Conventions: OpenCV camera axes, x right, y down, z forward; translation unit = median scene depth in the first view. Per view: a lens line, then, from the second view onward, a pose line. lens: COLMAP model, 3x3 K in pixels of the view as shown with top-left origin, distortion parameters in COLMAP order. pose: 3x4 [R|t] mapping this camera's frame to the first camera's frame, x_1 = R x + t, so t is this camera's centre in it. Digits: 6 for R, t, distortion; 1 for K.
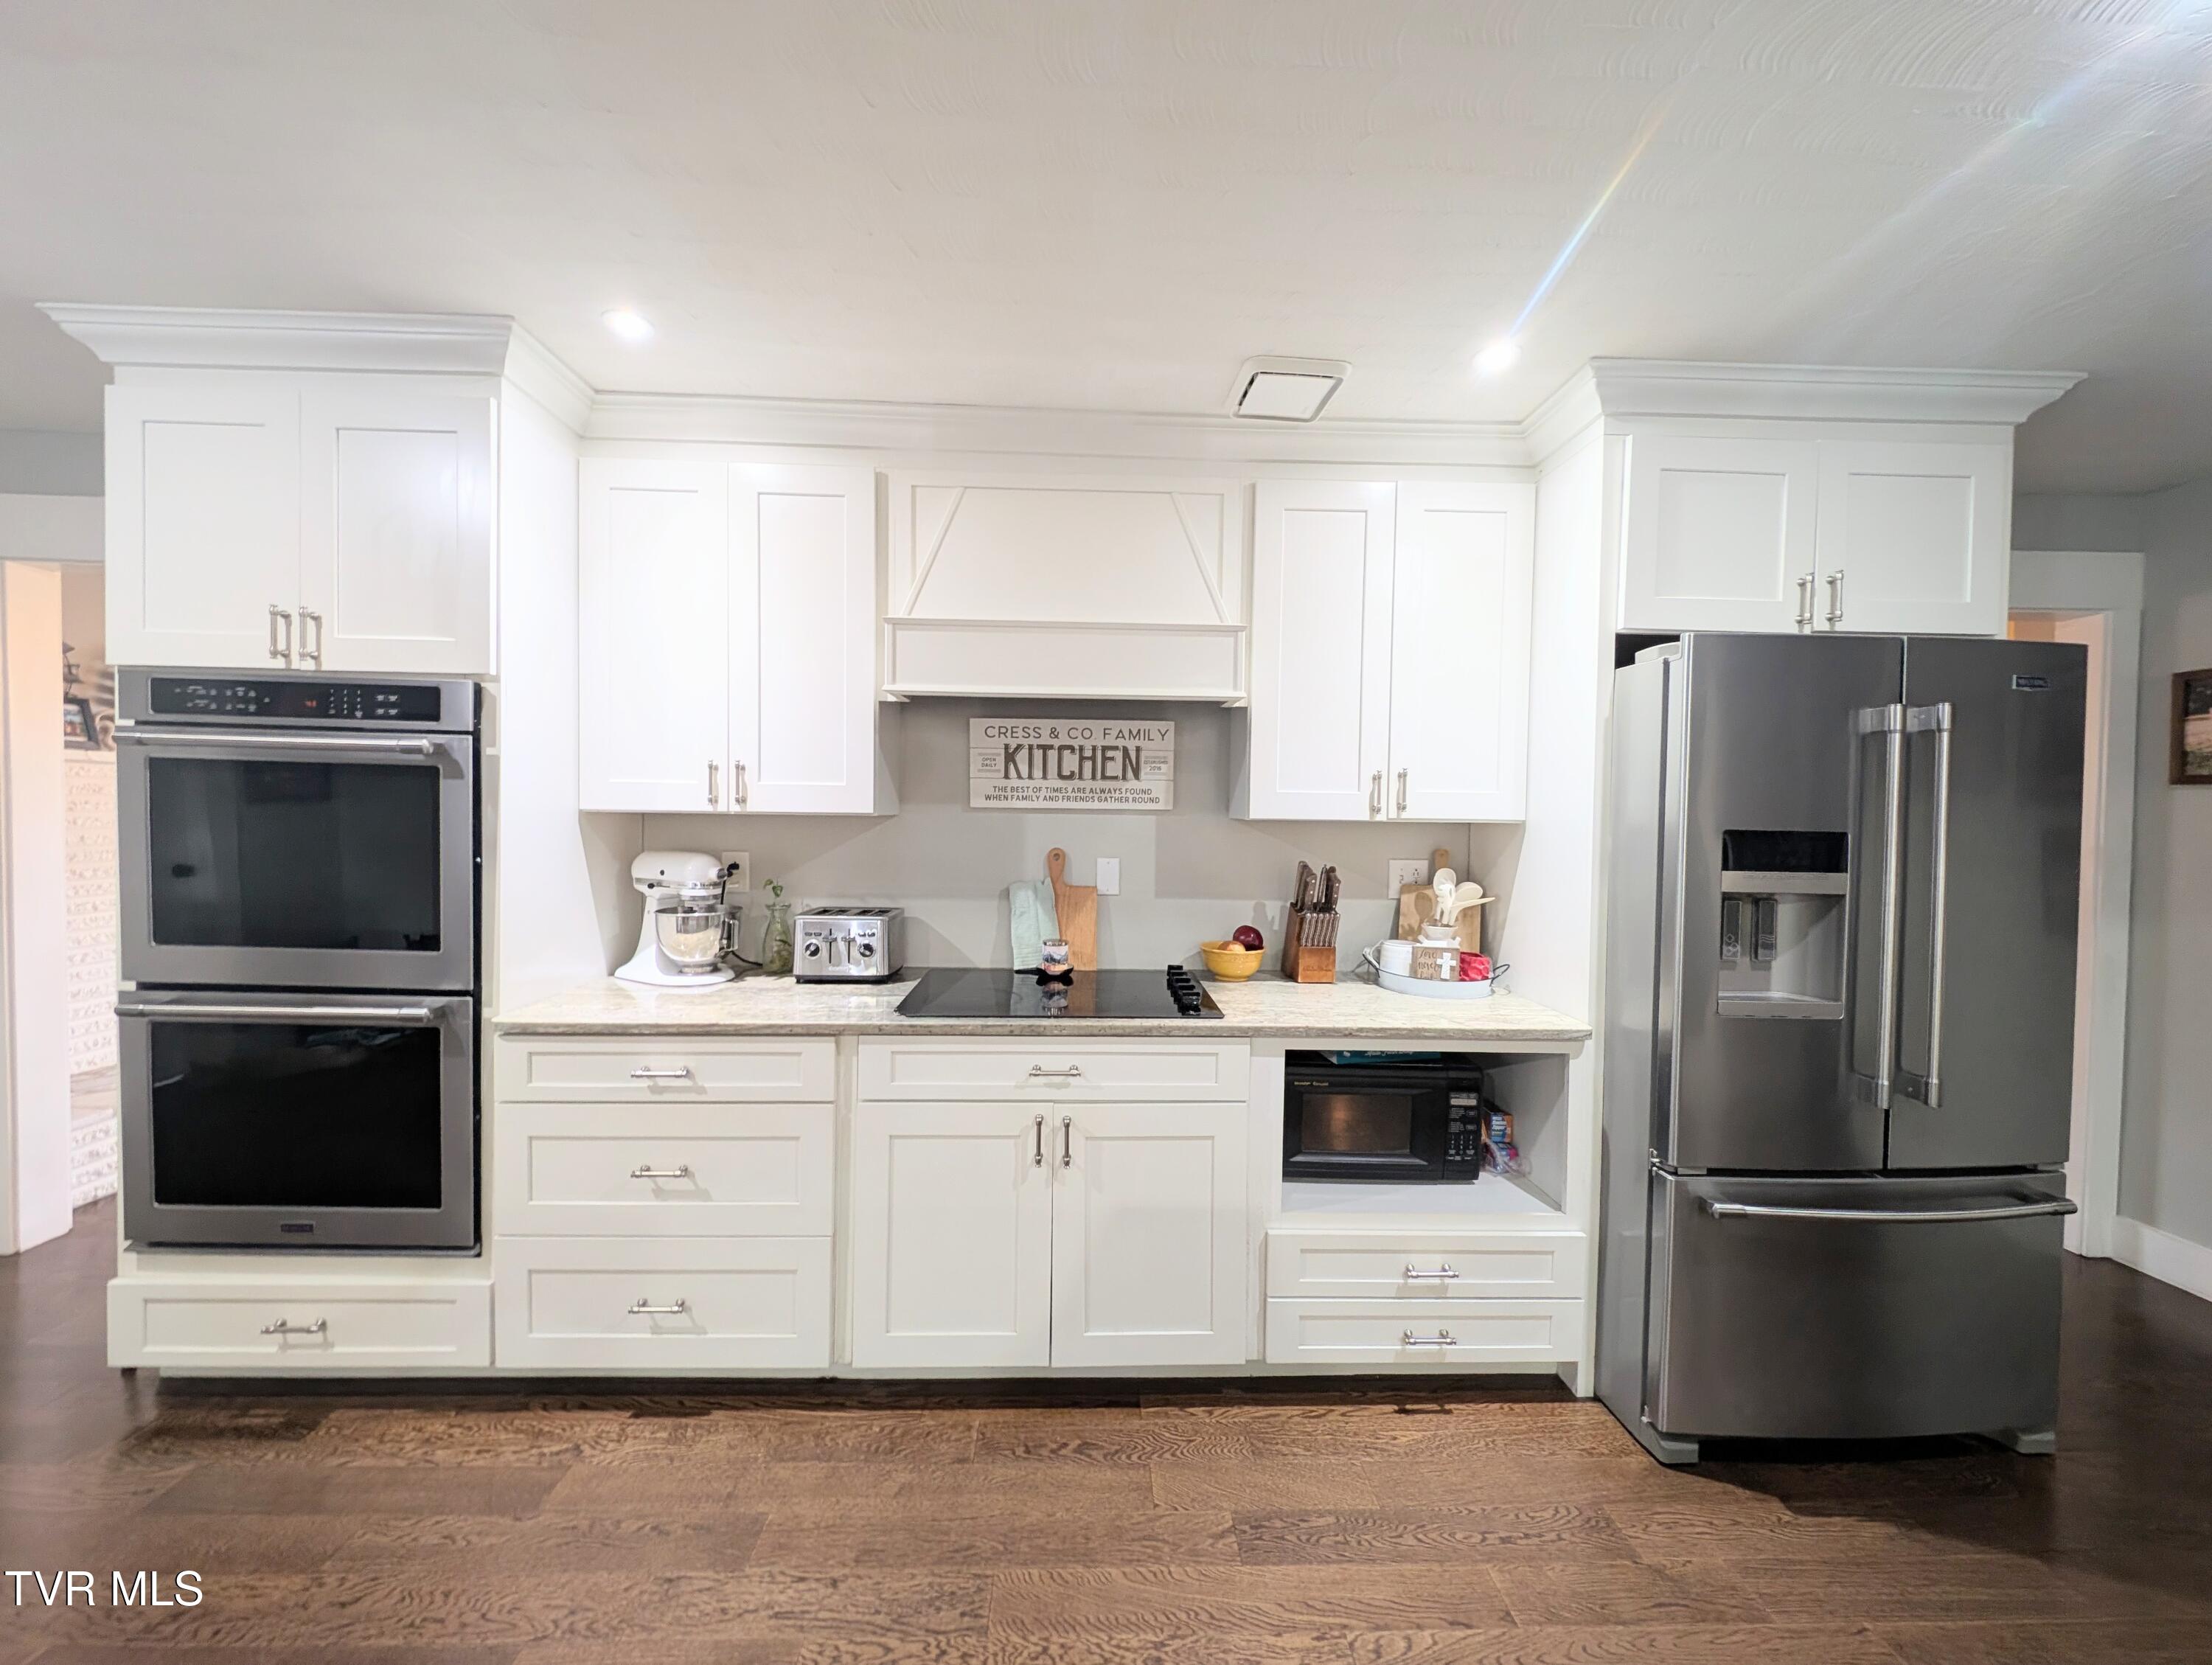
lens RADIAL K [[833.5, 0, 1110.7], [0, 833.5, 828.2], [0, 0, 1]] dist [0.008037, -0.003925]
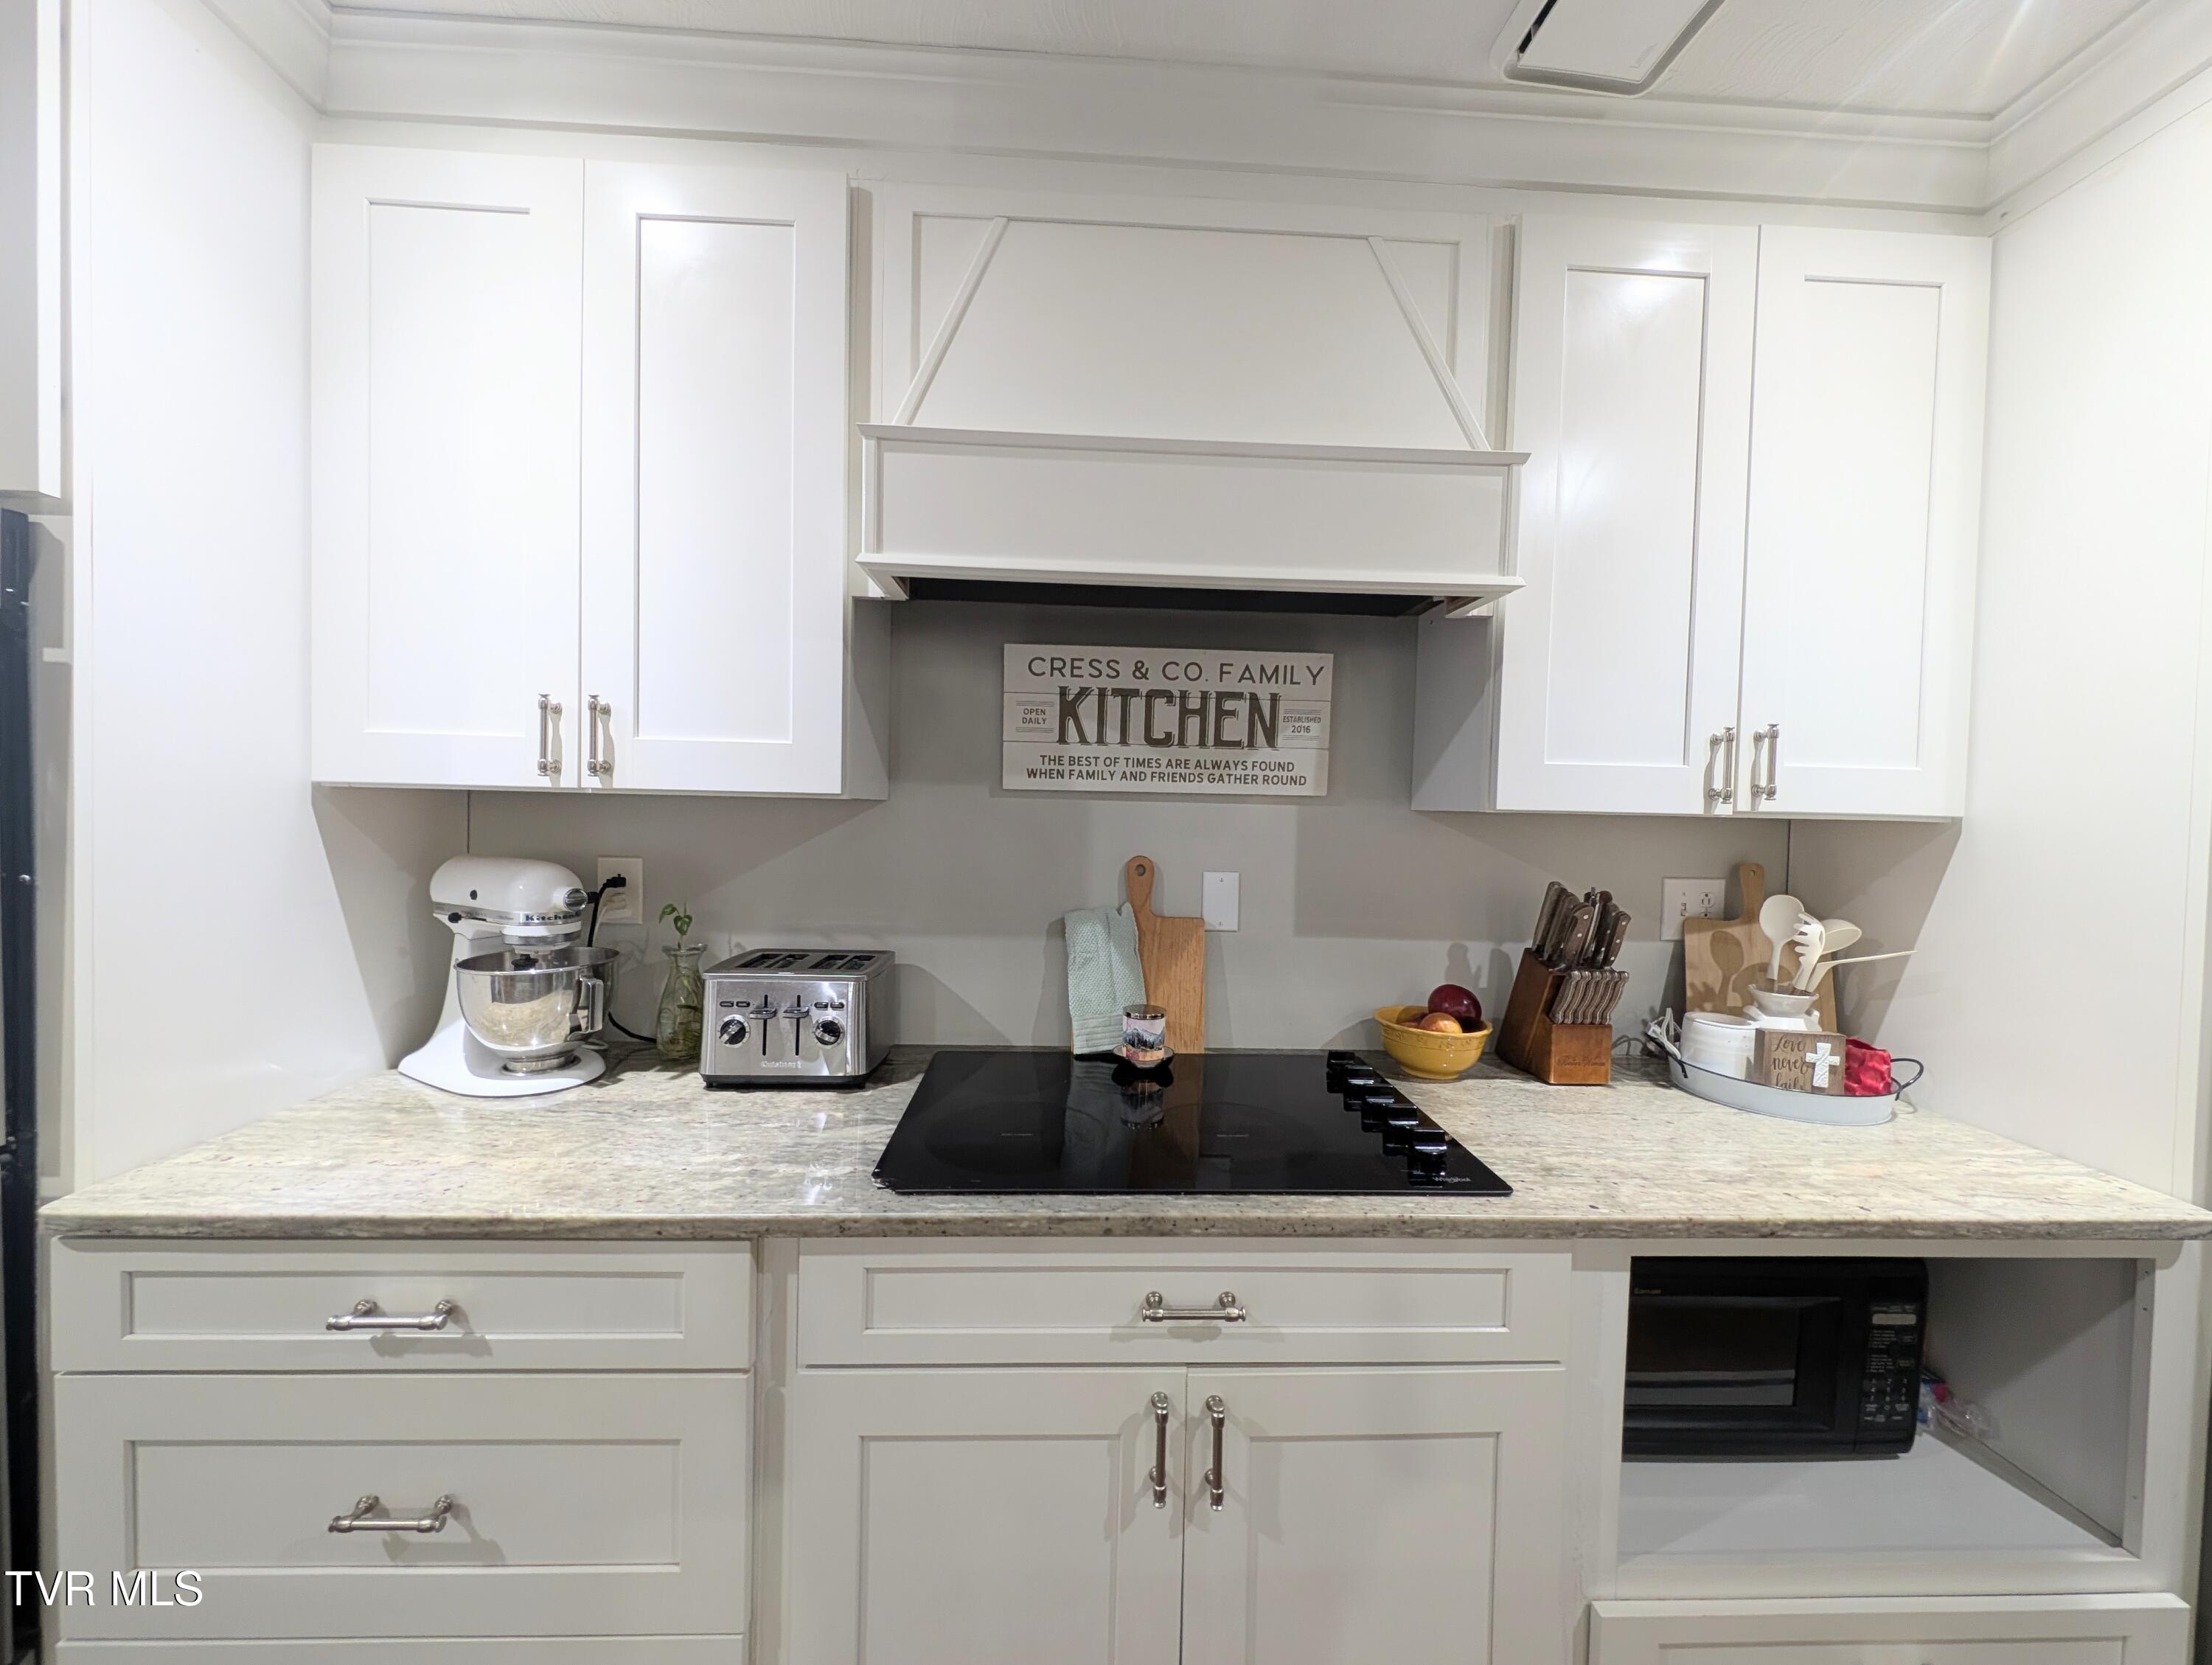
lens RADIAL K [[833.5, 0, 1111.0], [0, 833.5, 825.8], [0, 0, 1]] dist [0.008037, -0.003925]
pose [[0.999921, 0.008648, 0.009142, -0.102411], [-0.008654, 0.999962, 0.000634, 0.001211], [-0.009136, -0.000713, 0.999958, 0.414955]]
